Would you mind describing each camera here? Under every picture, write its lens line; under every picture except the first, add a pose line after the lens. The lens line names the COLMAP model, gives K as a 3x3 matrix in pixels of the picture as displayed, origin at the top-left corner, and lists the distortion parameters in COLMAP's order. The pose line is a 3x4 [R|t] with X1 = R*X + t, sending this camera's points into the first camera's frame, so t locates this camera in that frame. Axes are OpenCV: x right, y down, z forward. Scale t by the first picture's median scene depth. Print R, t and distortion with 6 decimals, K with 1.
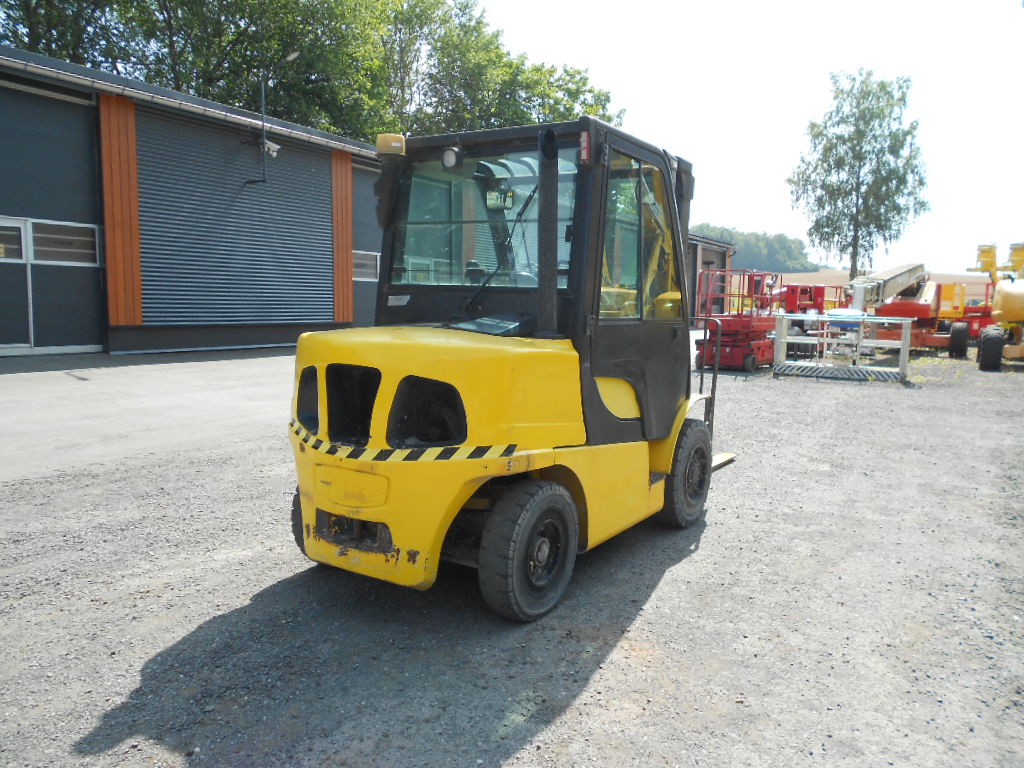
lens RADIAL K [[792.8, 0, 517.3], [0, 792.8, 389.0], [0, 0, 1]] dist [0.015086, -0.039136]
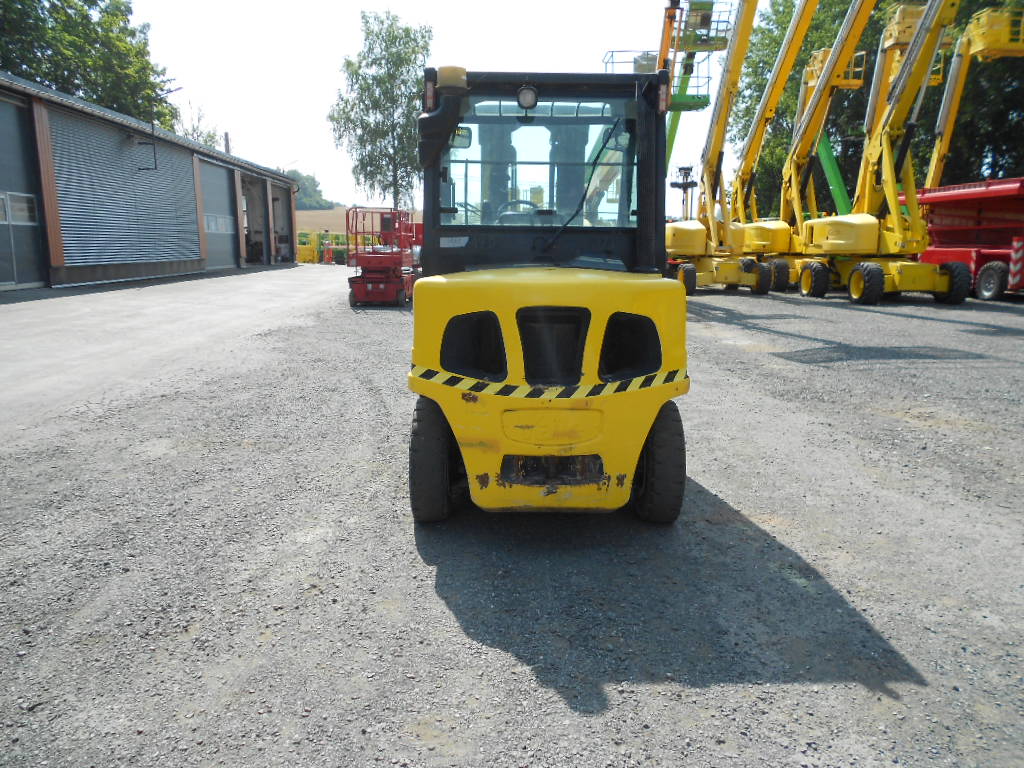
lens RADIAL K [[792.8, 0, 525.3], [0, 792.8, 383.1], [0, 0, 1]] dist [0.015086, -0.039136]
pose [[0.829922, -0.114907, 0.545917, -0.783788], [0.076618, 0.992762, 0.092485, -0.028289], [-0.552593, -0.034928, 0.832719, 0.175183]]
